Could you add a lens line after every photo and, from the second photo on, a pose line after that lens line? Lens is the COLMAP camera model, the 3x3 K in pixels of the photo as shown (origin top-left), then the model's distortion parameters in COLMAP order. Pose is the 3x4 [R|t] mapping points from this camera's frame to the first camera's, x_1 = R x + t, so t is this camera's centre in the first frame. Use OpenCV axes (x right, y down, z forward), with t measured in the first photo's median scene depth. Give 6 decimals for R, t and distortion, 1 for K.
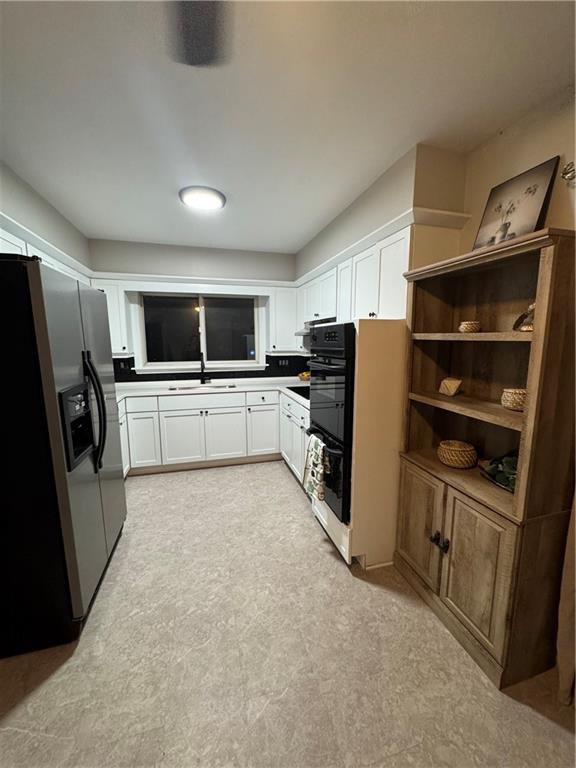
lens RADIAL K [[307.3, 0, 289.8], [0, 307.3, 384.2], [0, 0, 1]] dist [-0.001205, -0.000180]
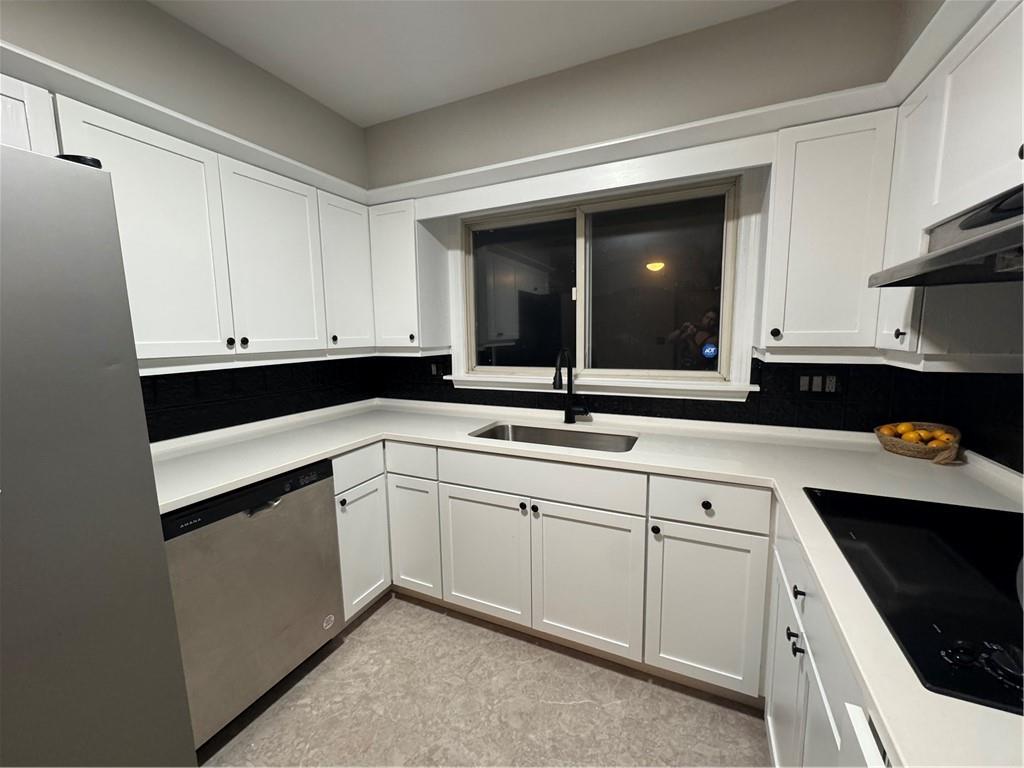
lens RADIAL K [[409.8, 0, 510.2], [0, 409.8, 383.6], [0, 0, 1]] dist [-0.001205, -0.000180]
pose [[0.752839, 0.073406, -0.654098, 0.019474], [-0.078515, 0.996681, 0.021485, -0.061446], [0.653505, 0.035181, 0.756104, 0.535680]]
